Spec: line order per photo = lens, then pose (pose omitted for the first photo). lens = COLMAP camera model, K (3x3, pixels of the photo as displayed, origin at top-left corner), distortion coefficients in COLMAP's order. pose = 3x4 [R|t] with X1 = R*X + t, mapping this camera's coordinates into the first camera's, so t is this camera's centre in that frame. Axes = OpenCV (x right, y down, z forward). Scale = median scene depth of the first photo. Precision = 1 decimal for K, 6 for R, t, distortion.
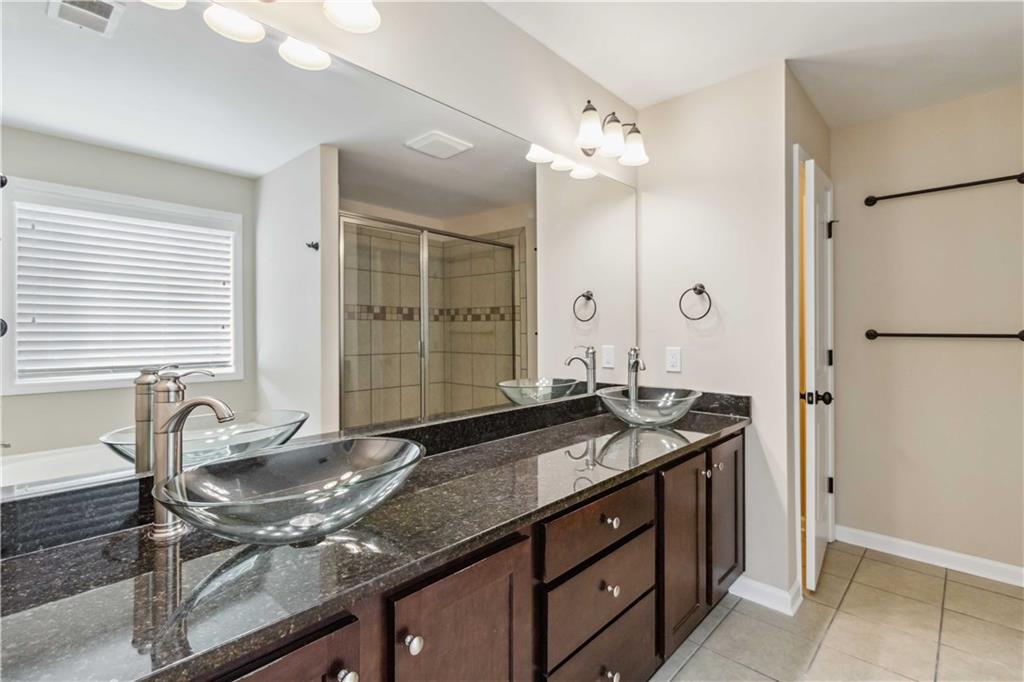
lens RADIAL K [[485.4, 0, 513.8], [0, 485.4, 335.7], [0, 0, 1]] dist [0.010800, 0.000109]
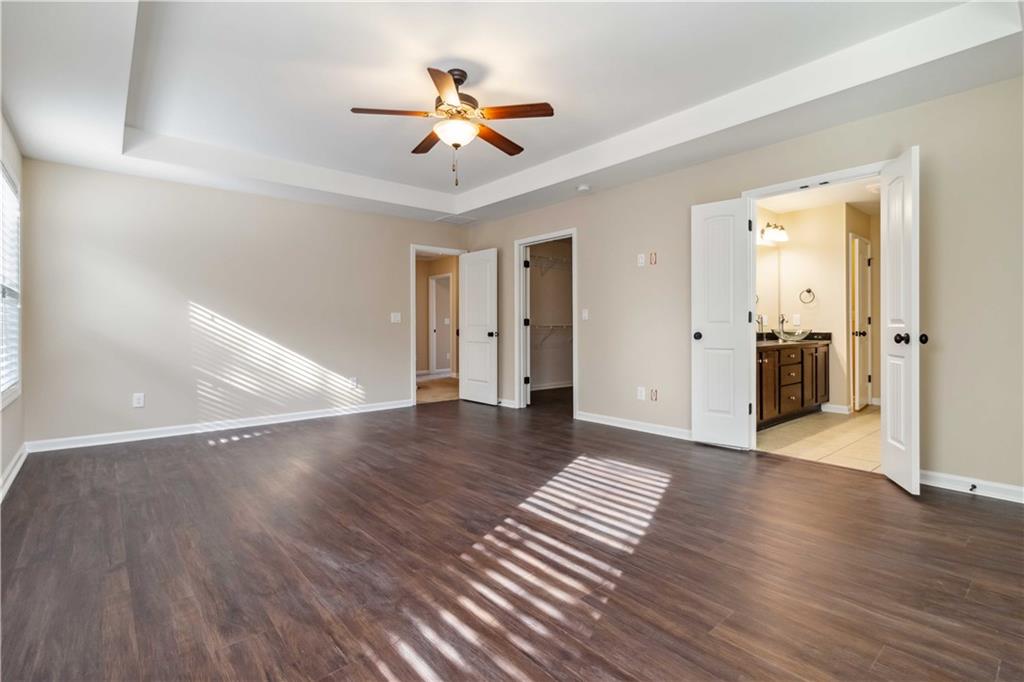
lens RADIAL K [[485.4, 0, 511.7], [0, 485.4, 332.9], [0, 0, 1]] dist [0.010800, 0.000109]
pose [[0.993501, -0.002132, -0.113805, -0.864217], [0.002435, 0.999994, 0.002519, 0.112586], [0.113799, -0.002779, 0.993500, -1.686566]]
